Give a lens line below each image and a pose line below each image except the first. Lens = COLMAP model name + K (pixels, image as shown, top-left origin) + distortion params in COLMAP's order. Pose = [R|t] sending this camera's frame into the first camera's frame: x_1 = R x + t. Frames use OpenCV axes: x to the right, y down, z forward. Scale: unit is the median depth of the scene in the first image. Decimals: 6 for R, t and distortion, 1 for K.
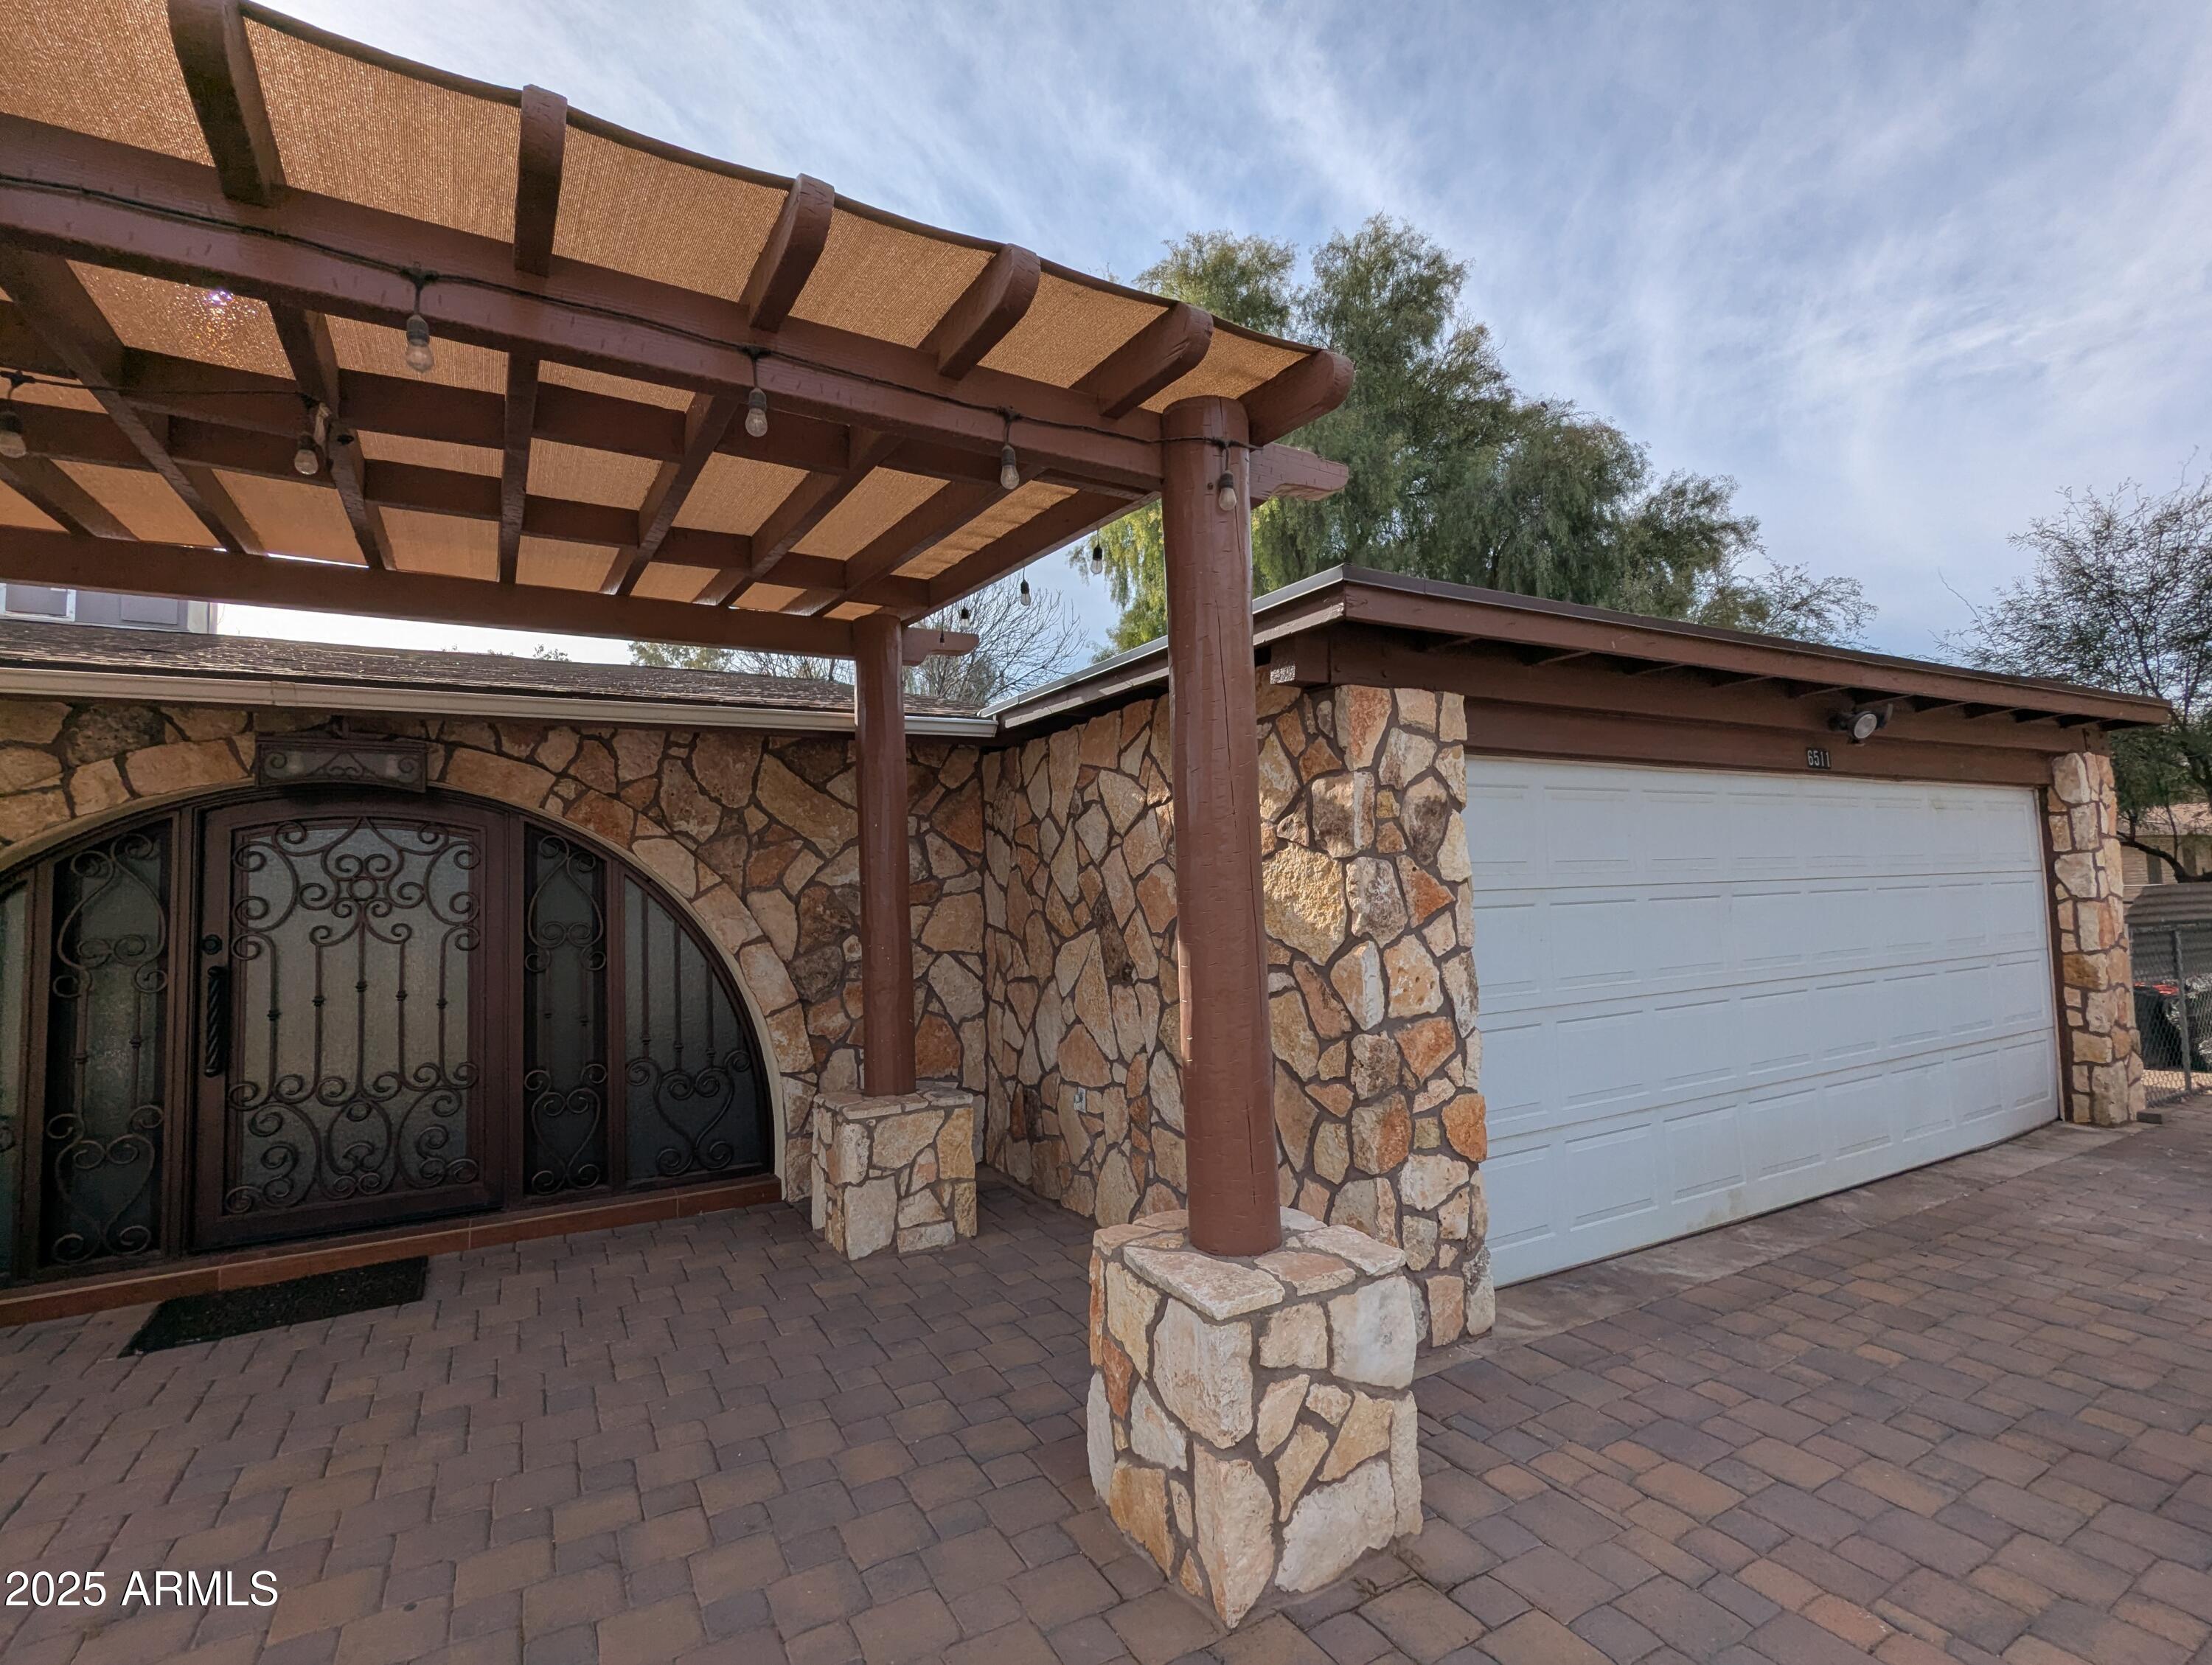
lens RADIAL K [[1033.8, 0, 1100.1], [0, 1033.8, 832.8], [0, 0, 1]] dist [-0.000550, -0.000771]
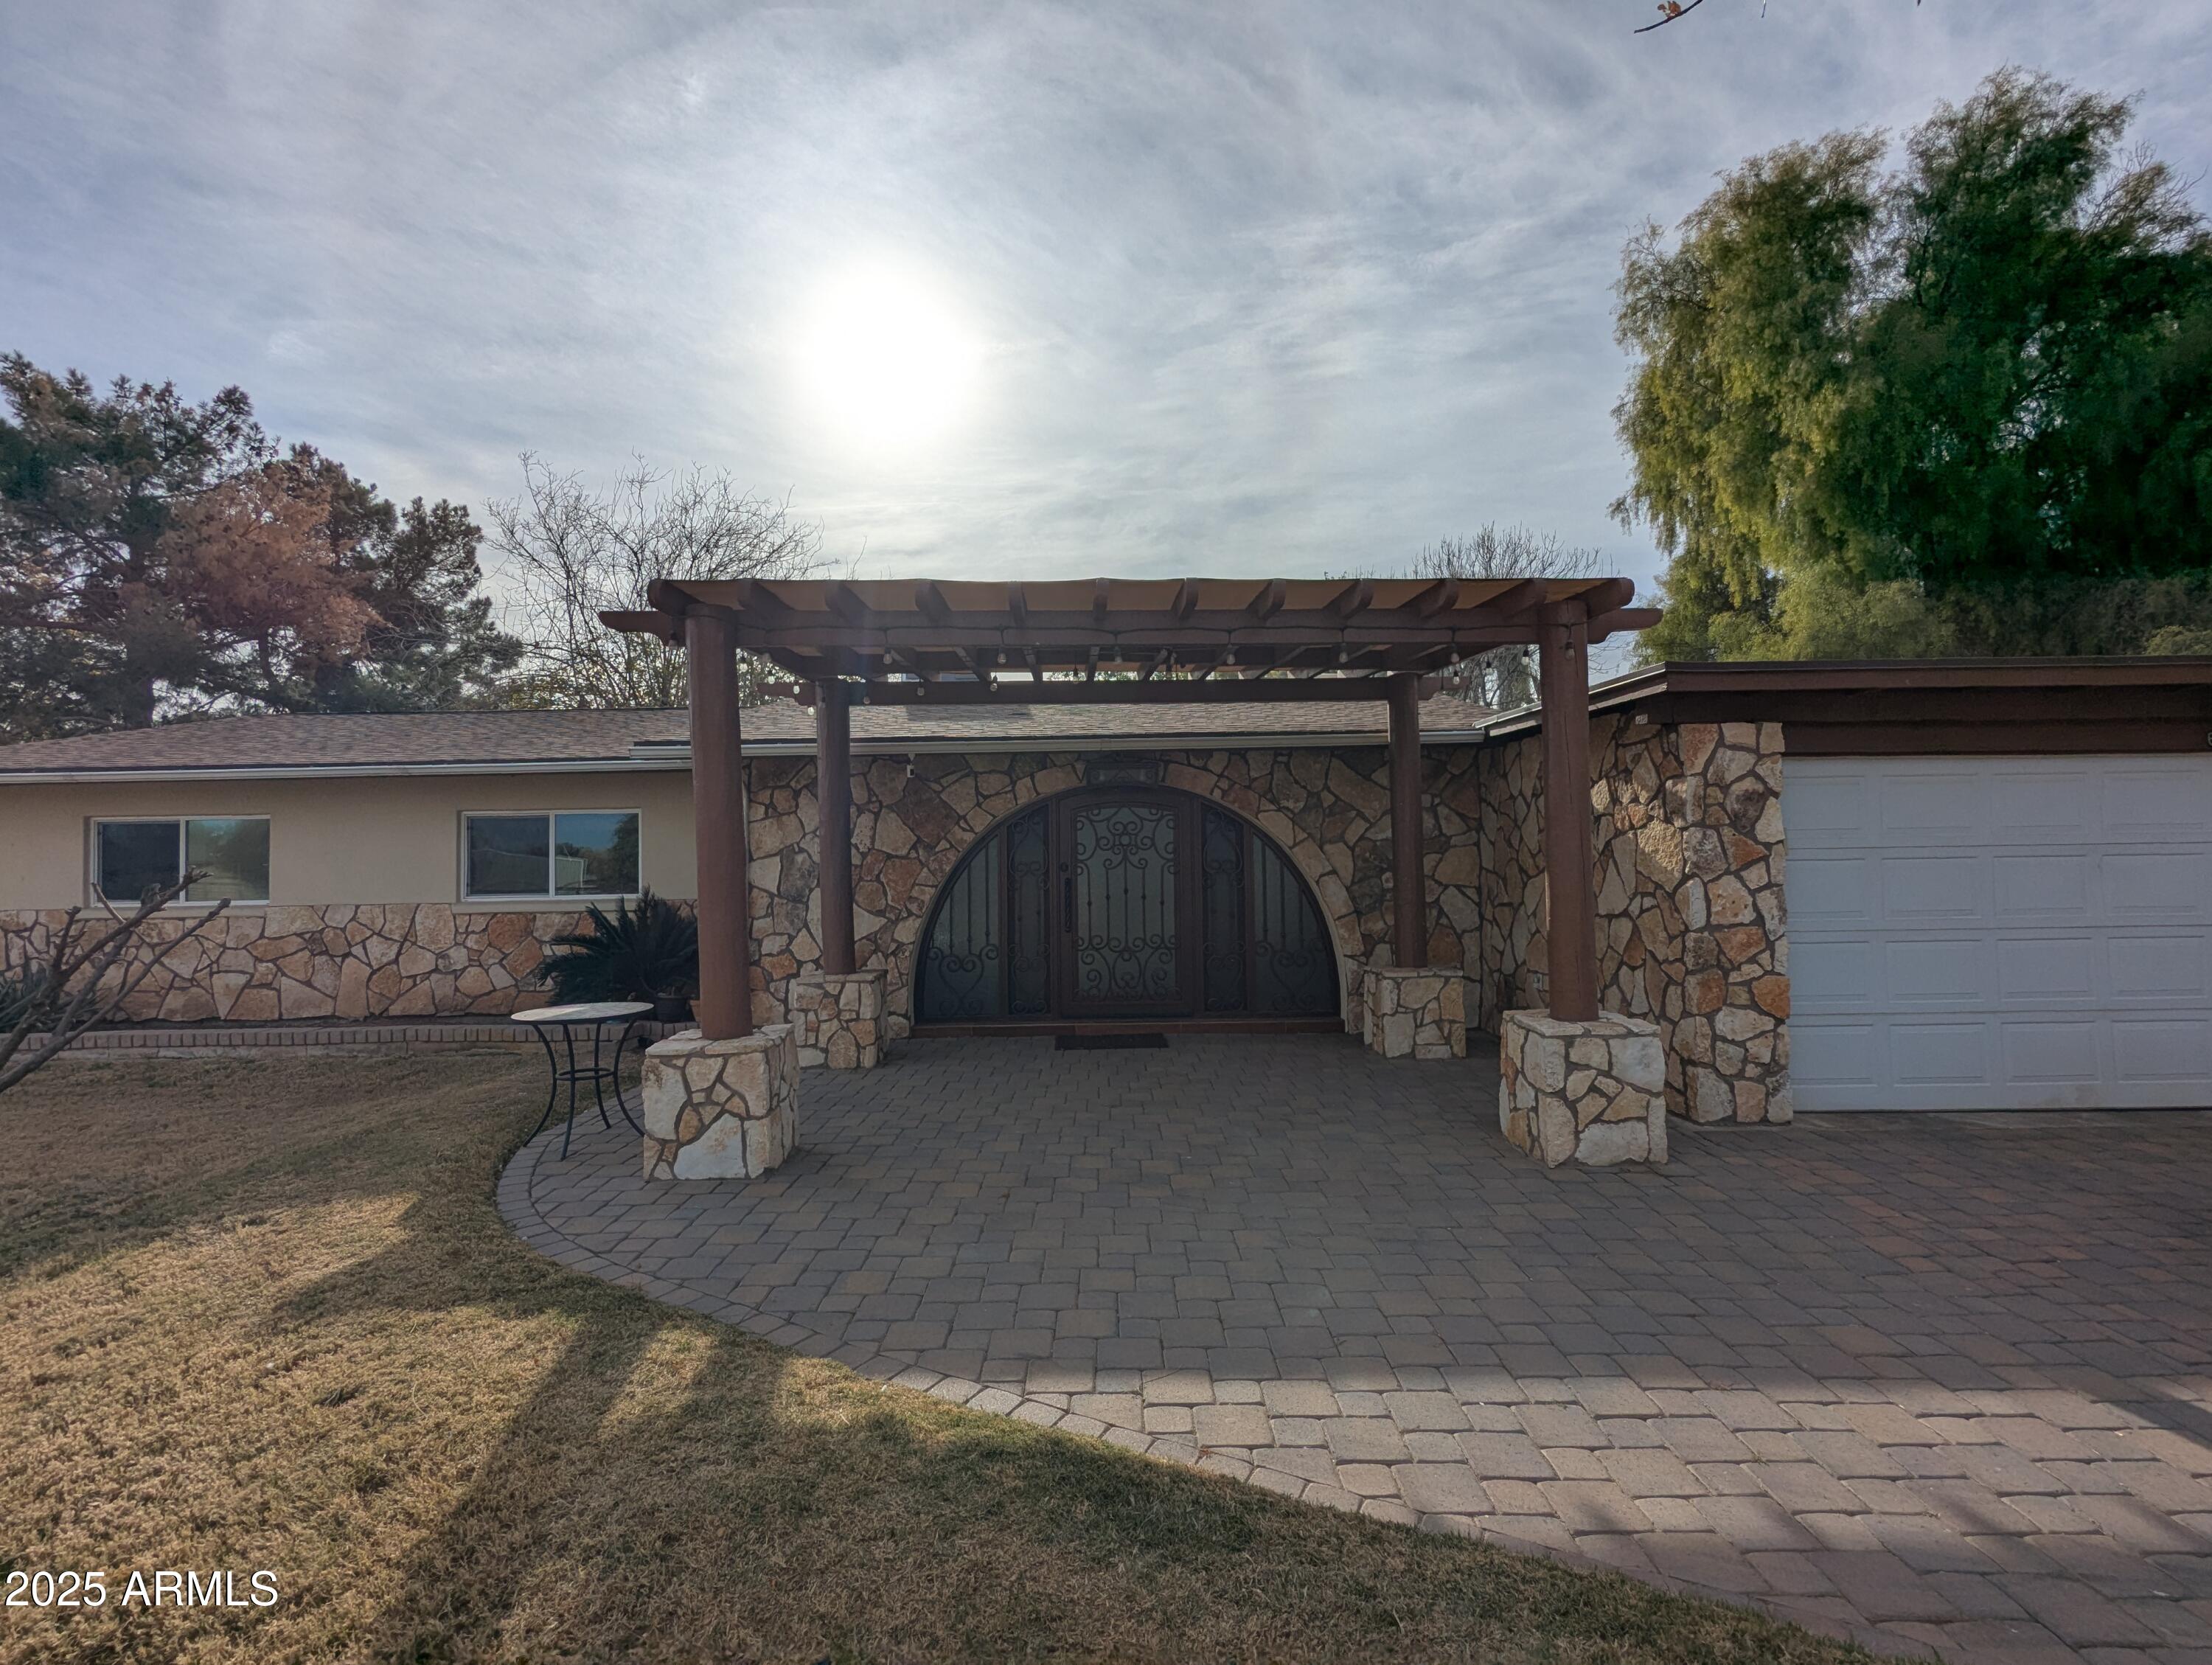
lens RADIAL K [[1033.8, 0, 1100.1], [0, 1033.8, 832.8], [0, 0, 1]] dist [-0.000550, -0.000771]
pose [[0.870990, 0.005925, -0.491265, 0.228114], [0.018055, 0.998866, 0.044057, -0.056038], [0.490969, -0.047243, 0.869895, -0.876954]]
